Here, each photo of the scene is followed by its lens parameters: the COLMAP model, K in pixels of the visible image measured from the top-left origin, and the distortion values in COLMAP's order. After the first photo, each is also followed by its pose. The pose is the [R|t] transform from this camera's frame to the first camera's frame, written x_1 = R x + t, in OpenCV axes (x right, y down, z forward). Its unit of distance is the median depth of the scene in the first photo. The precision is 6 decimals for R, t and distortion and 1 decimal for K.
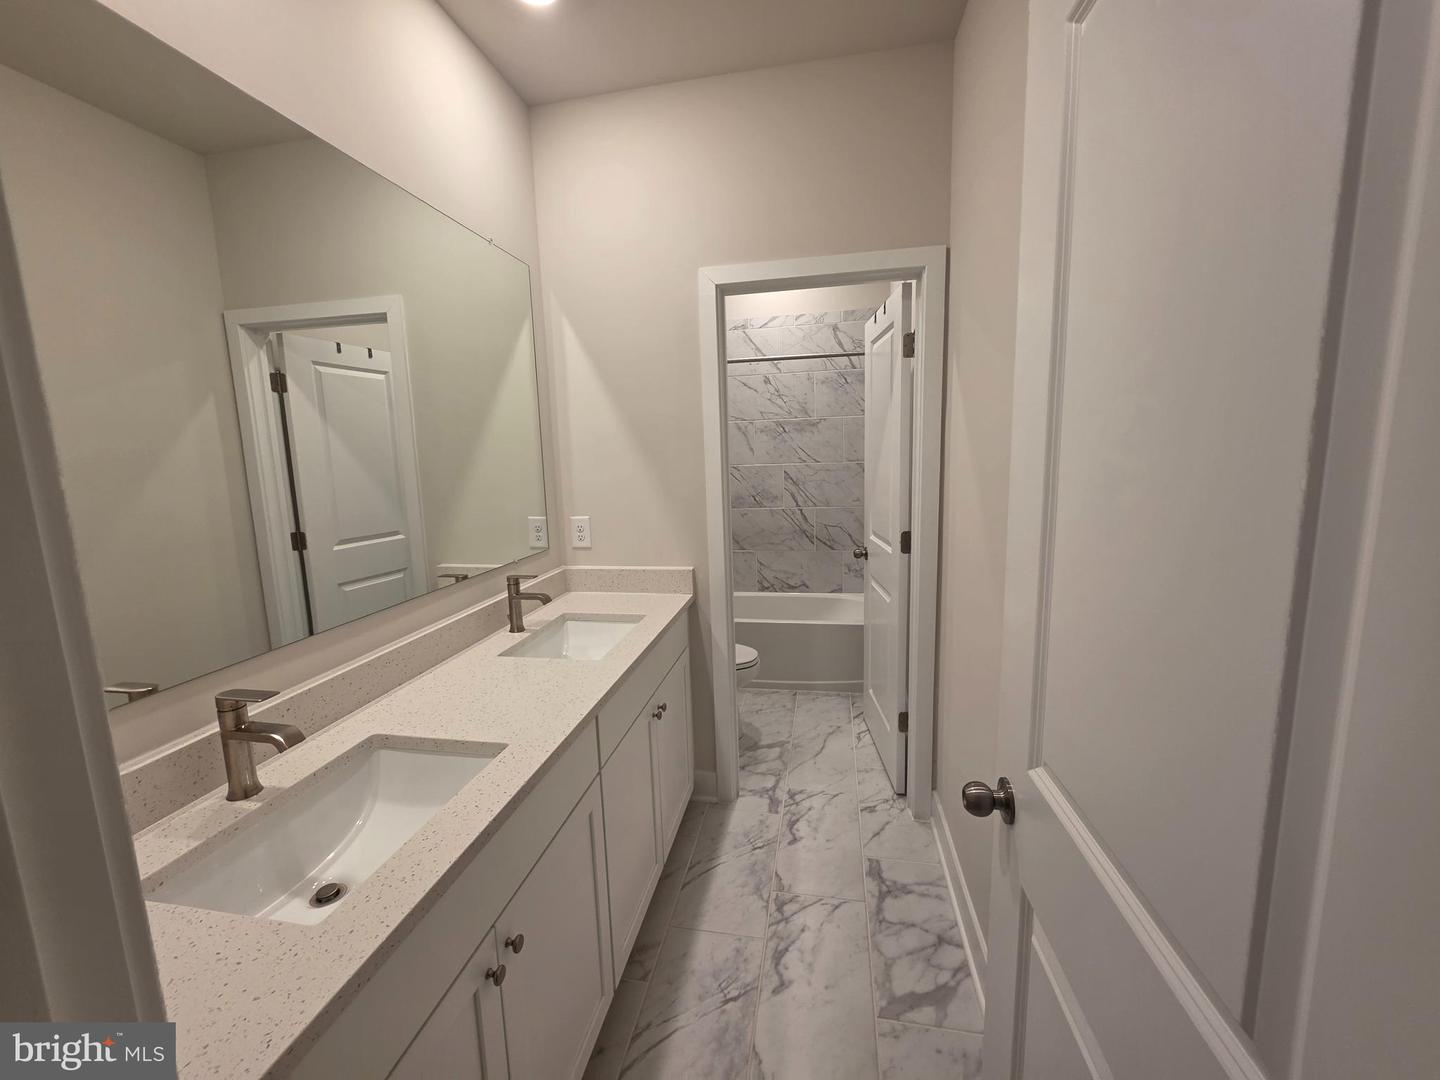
lens RADIAL K [[577.6, 0, 721.5], [0, 577.6, 524.8], [0, 0, 1]] dist [-0.002225, 0.001151]
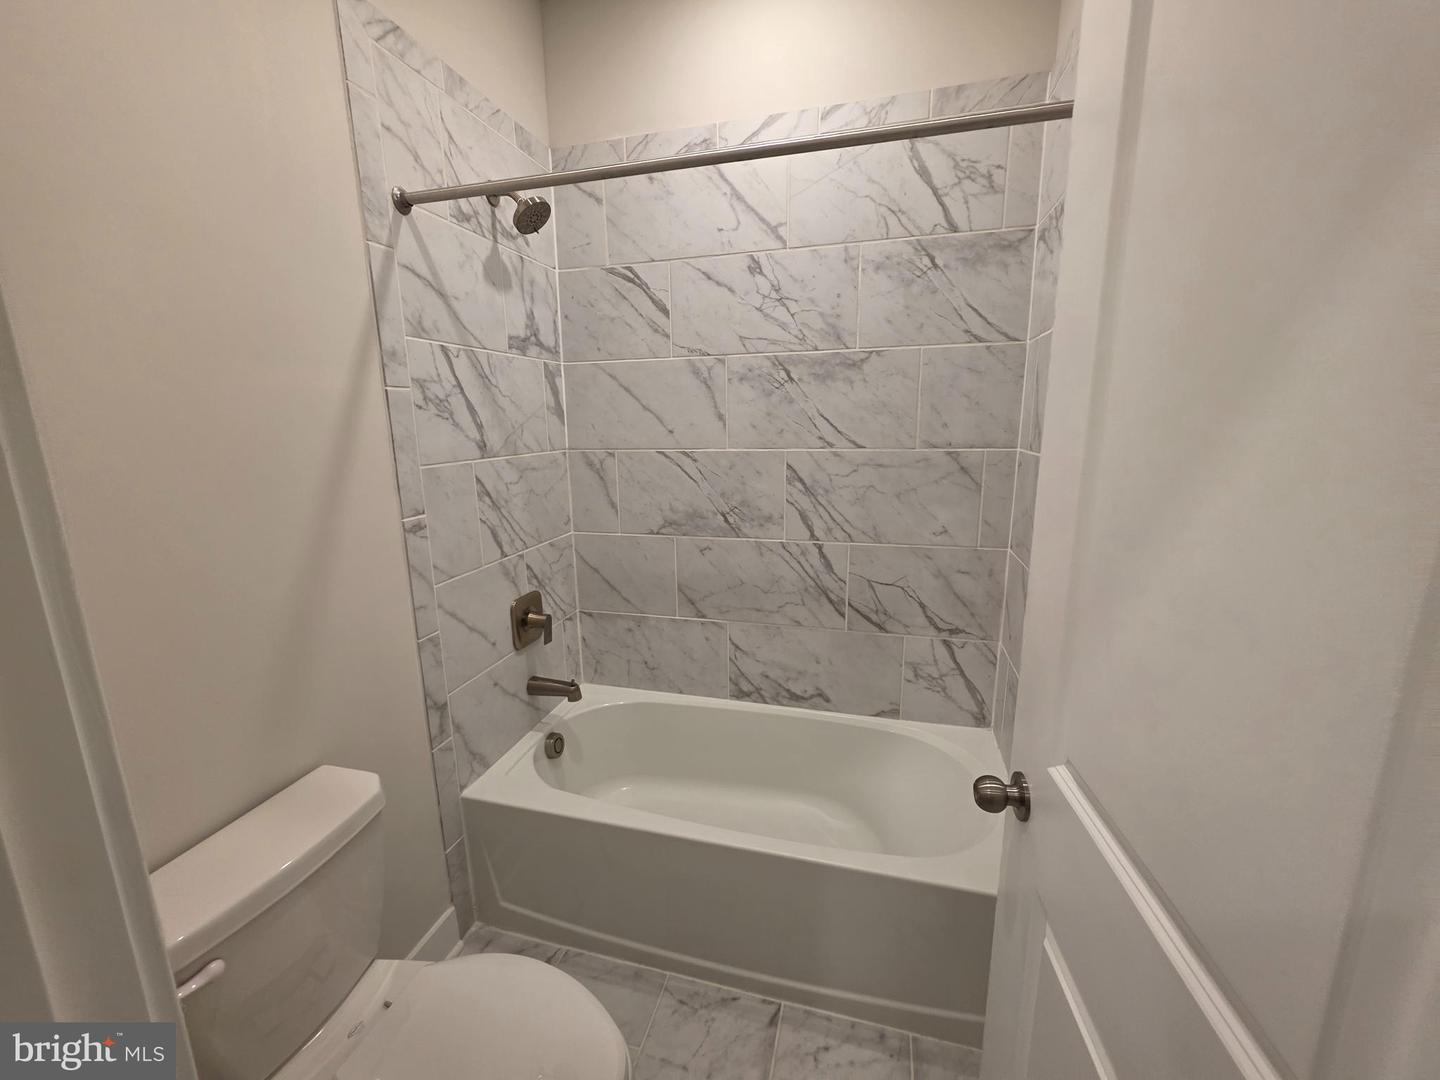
lens RADIAL K [[577.6, 0, 721.6], [0, 577.6, 543.5], [0, 0, 1]] dist [-0.002225, 0.001151]
pose [[0.999867, 0.014887, -0.006630, 0.058587], [-0.014105, 0.994330, 0.105402, -0.077286], [0.008161, -0.105294, 0.994408, 0.516340]]
